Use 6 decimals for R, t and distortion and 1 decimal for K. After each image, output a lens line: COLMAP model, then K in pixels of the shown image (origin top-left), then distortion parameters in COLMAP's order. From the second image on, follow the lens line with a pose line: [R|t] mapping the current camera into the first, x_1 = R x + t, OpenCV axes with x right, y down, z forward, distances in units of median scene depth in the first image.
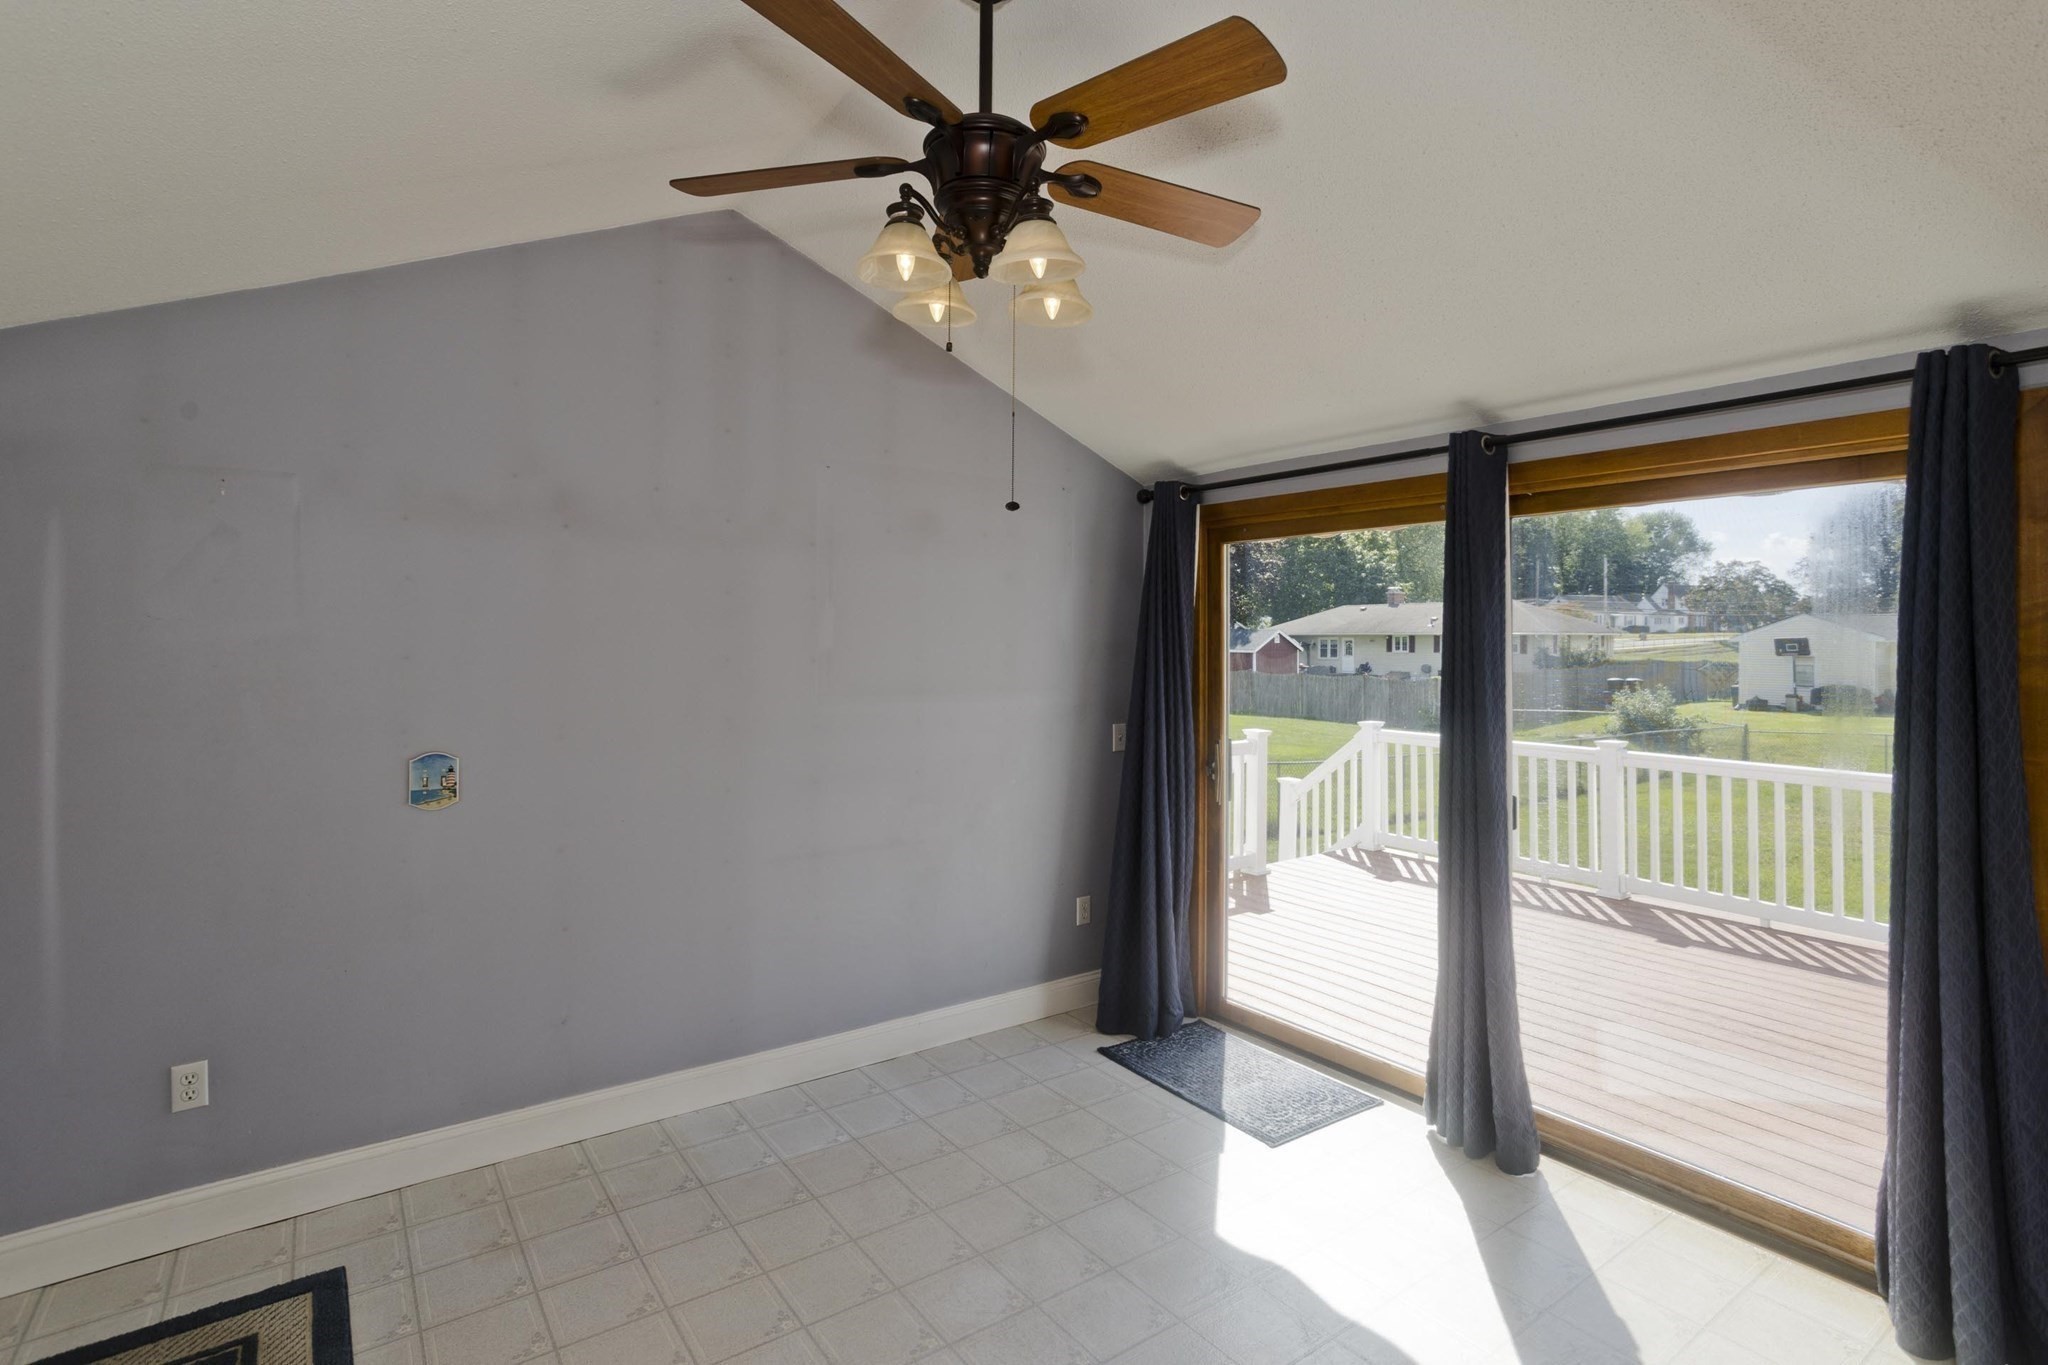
lens RADIAL K [[1010.7, 0, 1023.6], [0, 1010.7, 639.8], [0, 0, 1]] dist [-0.047232, 0.027161]
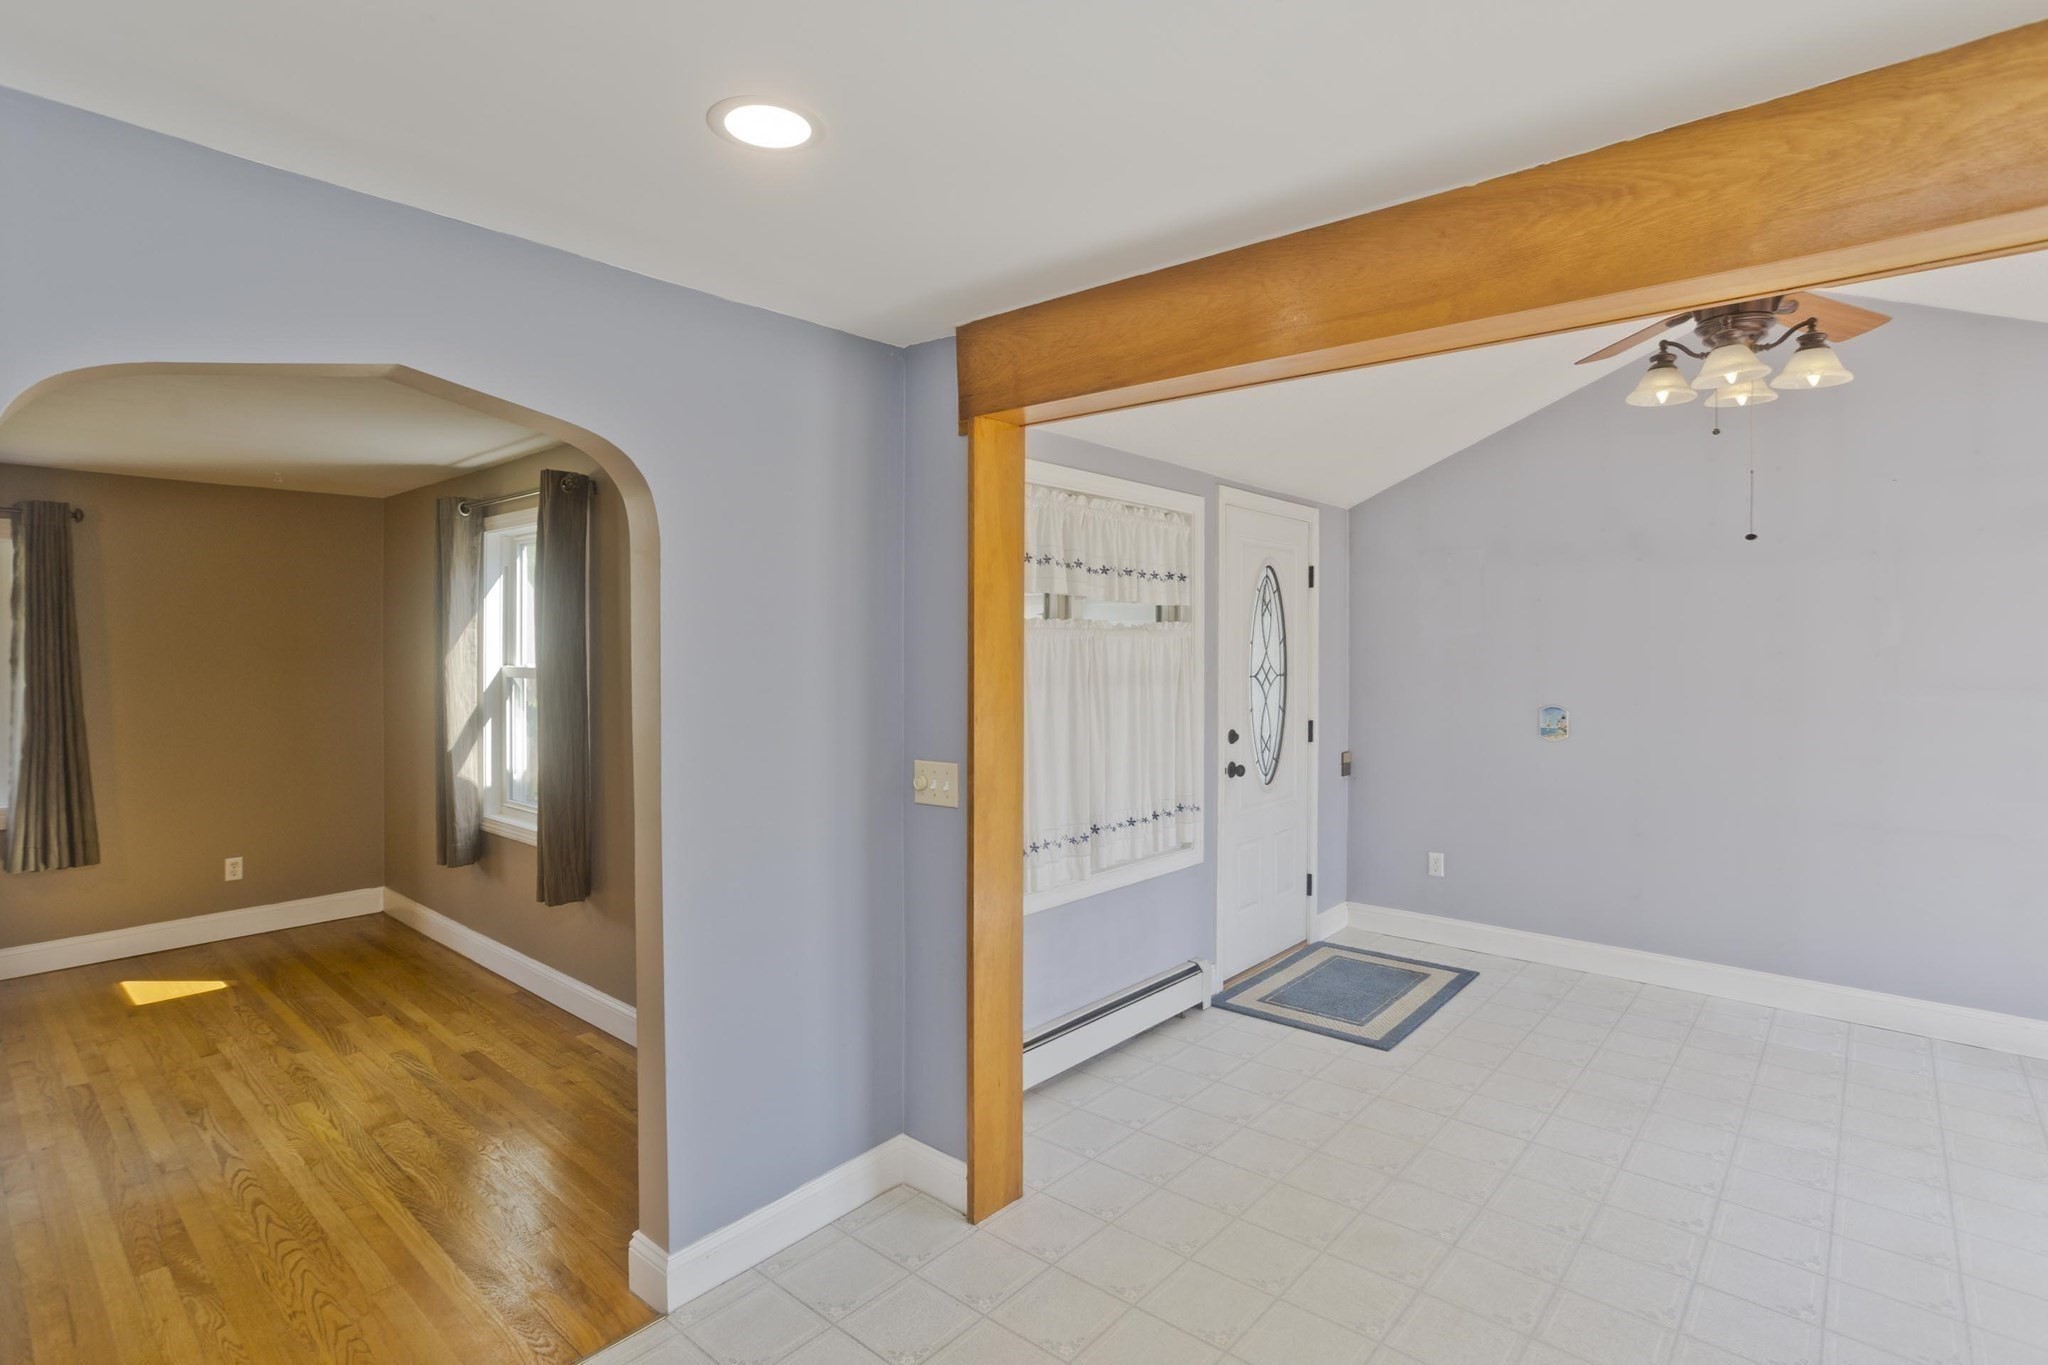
lens RADIAL K [[988.1, 0, 1027.8], [0, 988.1, 659.7], [0, 0, 1]] dist [-0.043739, 0.024486]
pose [[0.232753, 0.009283, -0.972492, 0.787220], [-0.004807, 0.999953, 0.008394, 0.027724], [0.972524, 0.002721, 0.232787, -0.225239]]
